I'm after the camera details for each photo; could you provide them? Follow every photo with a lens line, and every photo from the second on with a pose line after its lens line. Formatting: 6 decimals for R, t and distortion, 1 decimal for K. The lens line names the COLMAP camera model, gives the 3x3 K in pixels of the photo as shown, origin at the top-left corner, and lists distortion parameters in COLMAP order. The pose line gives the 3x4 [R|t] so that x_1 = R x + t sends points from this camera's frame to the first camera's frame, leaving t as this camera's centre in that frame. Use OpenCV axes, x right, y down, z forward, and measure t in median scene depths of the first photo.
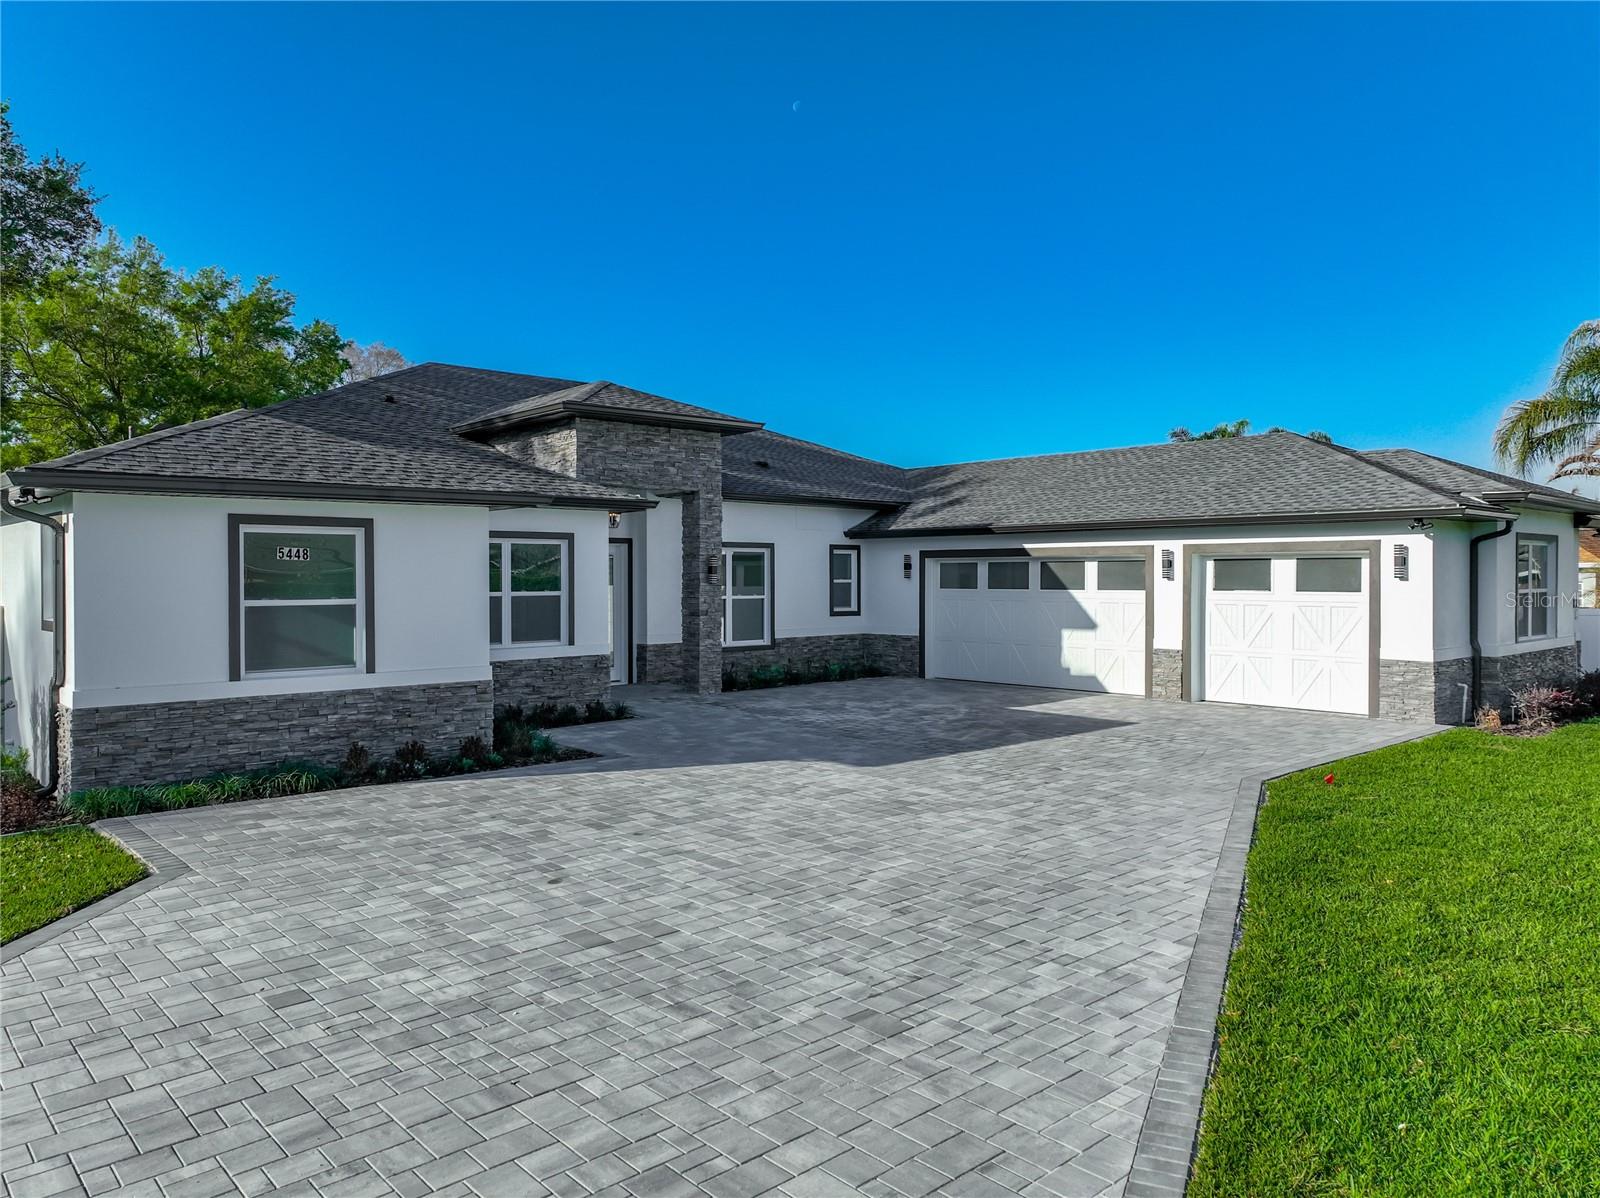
lens RADIAL K [[1143.8, 0, 713.6], [0, 1143.8, 605.0], [0, 0, 1]] dist [0.004843, -0.000601]
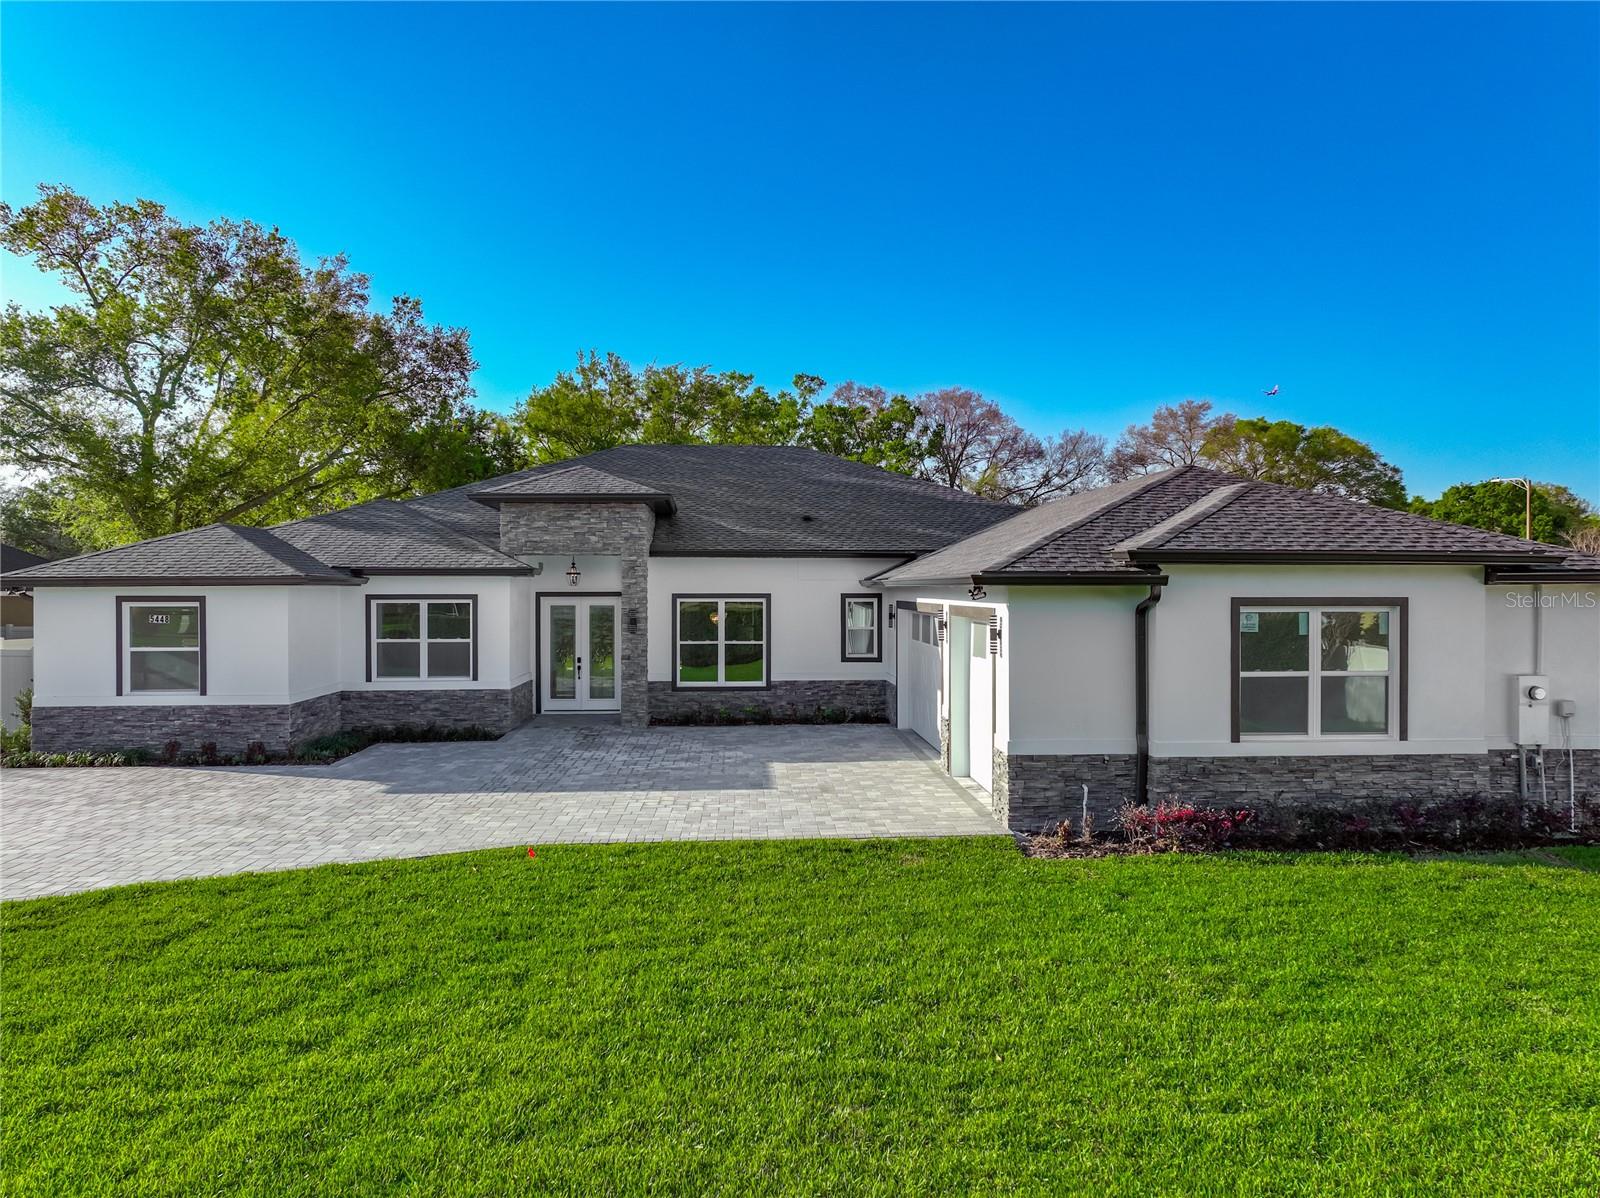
lens RADIAL K [[1134.5, 0, 800.0], [0, 1134.5, 599.0], [0, 0, 1]] dist [0.003535, -0.000125]
pose [[0.783731, 0.006800, -0.621063, 0.965504], [-0.014114, 0.999877, -0.006864, -0.053989], [0.620939, 0.014145, 0.783731, 0.219626]]
